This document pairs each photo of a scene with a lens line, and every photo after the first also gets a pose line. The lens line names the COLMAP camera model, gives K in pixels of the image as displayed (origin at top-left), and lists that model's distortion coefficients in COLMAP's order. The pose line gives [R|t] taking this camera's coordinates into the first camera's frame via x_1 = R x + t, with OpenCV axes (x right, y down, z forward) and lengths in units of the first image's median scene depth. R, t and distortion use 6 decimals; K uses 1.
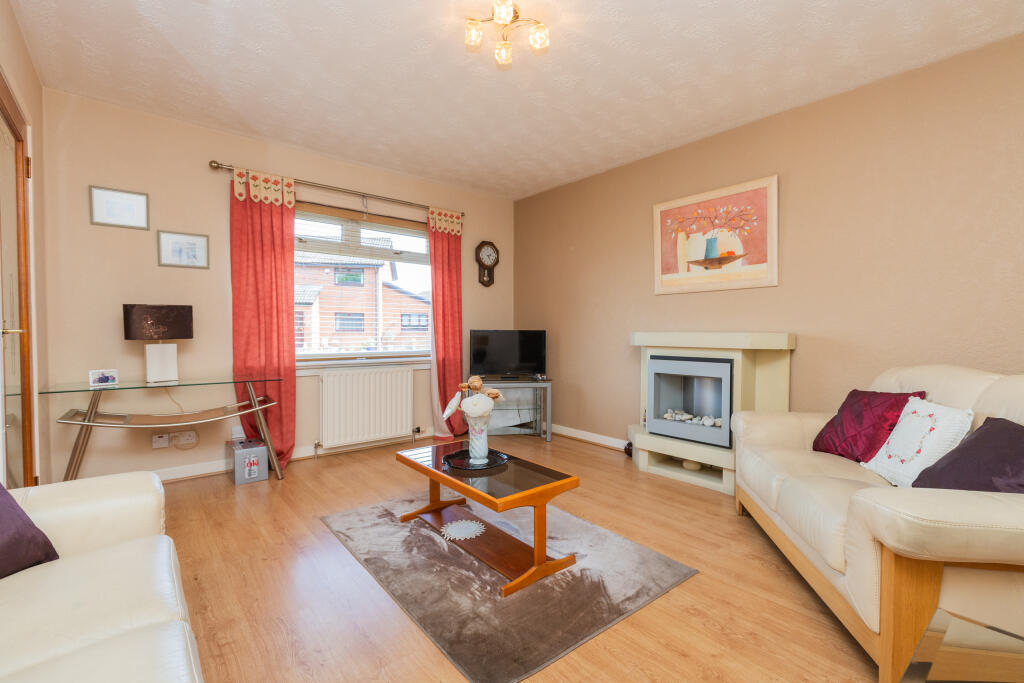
lens RADIAL K [[463.2, 0, 512.0], [0, 463.2, 341.5], [0, 0, 1]] dist [0.000556, 0.000090]
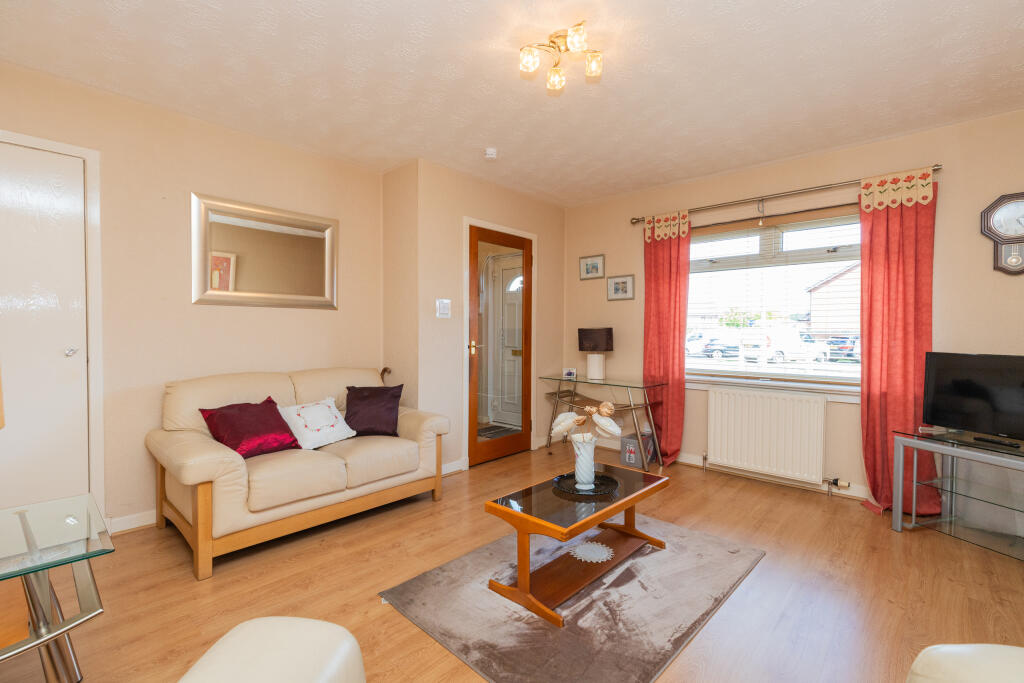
lens RADIAL K [[434.4, 0, 515.1], [0, 434.4, 348.4], [0, 0, 1]] dist [-0.000420, -0.000020]
pose [[0.155215, 0.016819, -0.987738, 0.497677], [-0.042526, 0.999042, 0.010329, -0.013593], [0.986965, 0.040402, 0.155781, 0.445825]]
